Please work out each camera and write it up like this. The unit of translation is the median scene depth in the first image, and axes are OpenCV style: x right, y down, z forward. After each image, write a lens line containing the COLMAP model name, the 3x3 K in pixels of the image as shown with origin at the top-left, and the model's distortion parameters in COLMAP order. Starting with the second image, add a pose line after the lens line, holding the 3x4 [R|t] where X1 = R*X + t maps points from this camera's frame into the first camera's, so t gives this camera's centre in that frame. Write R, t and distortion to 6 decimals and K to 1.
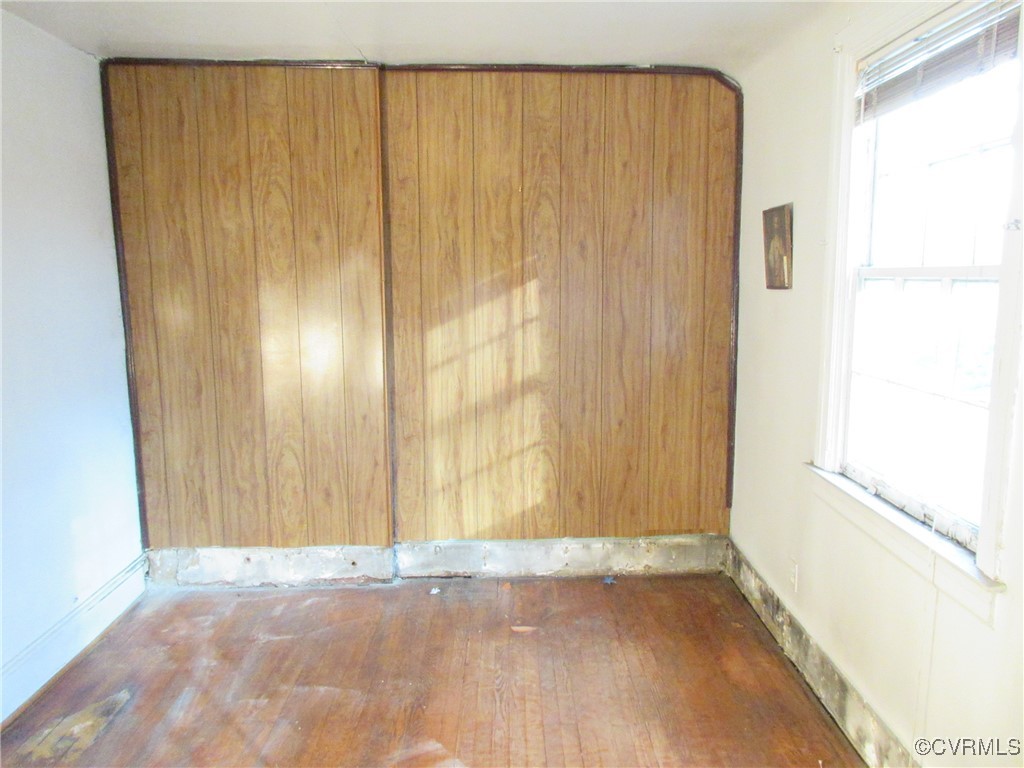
lens RADIAL K [[766.8, 0, 512.0], [0, 766.8, 384.0], [0, 0, 1]] dist [0.004249, 0.003594]
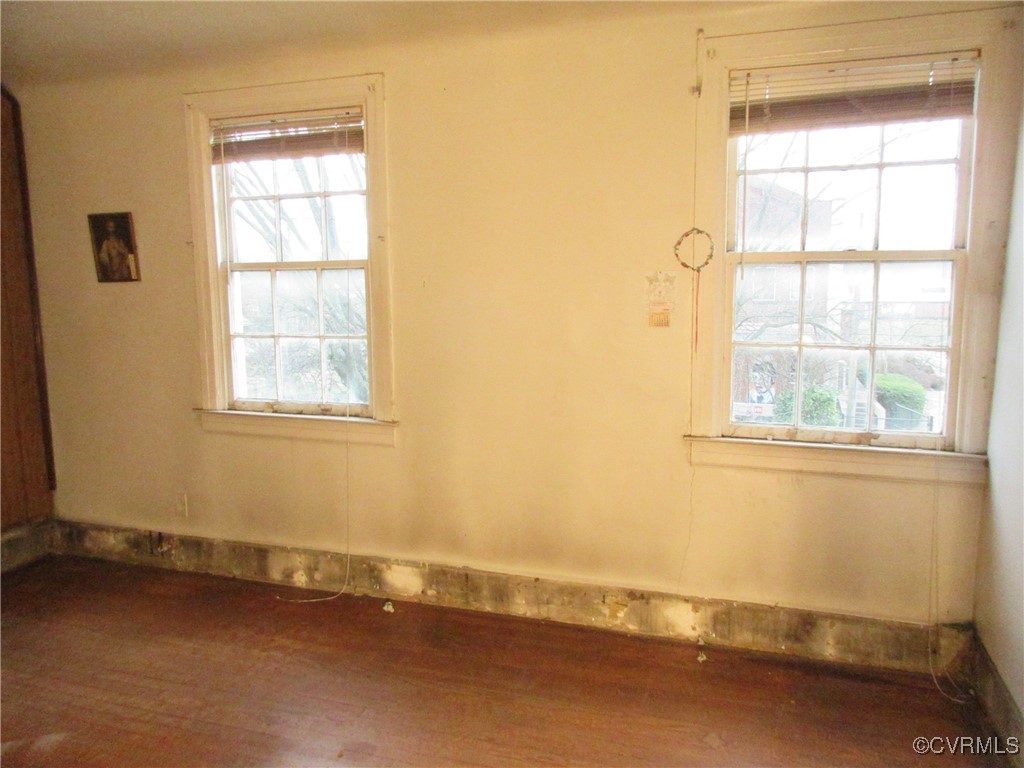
lens RADIAL K [[766.8, 0, 512.0], [0, 766.8, 384.0], [0, 0, 1]] dist [0.004249, 0.003594]
pose [[0.342684, -0.121833, 0.931517, -0.604631], [0.143942, 0.986656, 0.076092, 0.033231], [-0.928358, 0.108009, 0.355648, 0.014043]]
